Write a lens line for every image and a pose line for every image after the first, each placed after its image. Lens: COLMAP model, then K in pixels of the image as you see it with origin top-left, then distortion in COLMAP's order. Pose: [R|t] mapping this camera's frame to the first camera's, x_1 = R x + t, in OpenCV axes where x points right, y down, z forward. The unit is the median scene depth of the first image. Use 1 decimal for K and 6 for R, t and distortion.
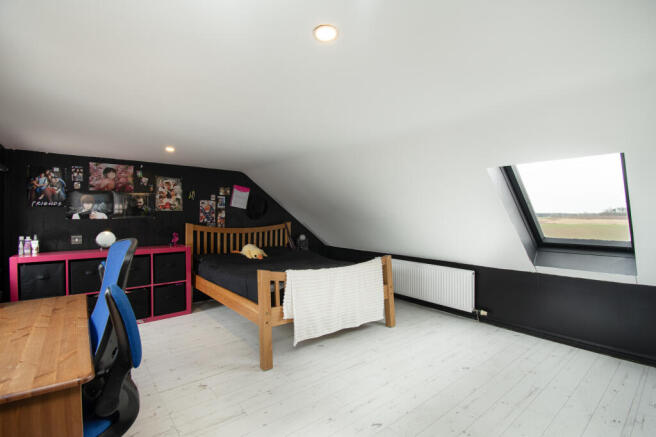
lens RADIAL K [[298.2, 0, 331.8], [0, 298.2, 219.8], [0, 0, 1]] dist [0.001095, -0.000345]
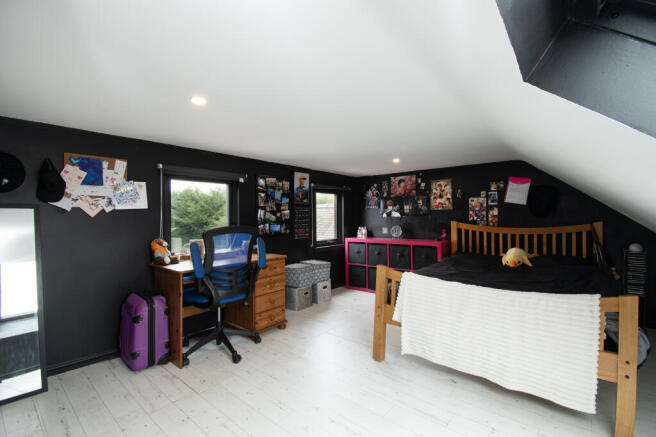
lens RADIAL K [[298.2, 0, 332.3], [0, 298.2, 217.0], [0, 0, 1]] dist [0.001095, -0.000345]
pose [[0.199643, 0.001509, -0.979868, 0.464084], [-0.002492, 0.999996, 0.001032, -0.002533], [0.979866, 0.002236, 0.199646, 0.376779]]
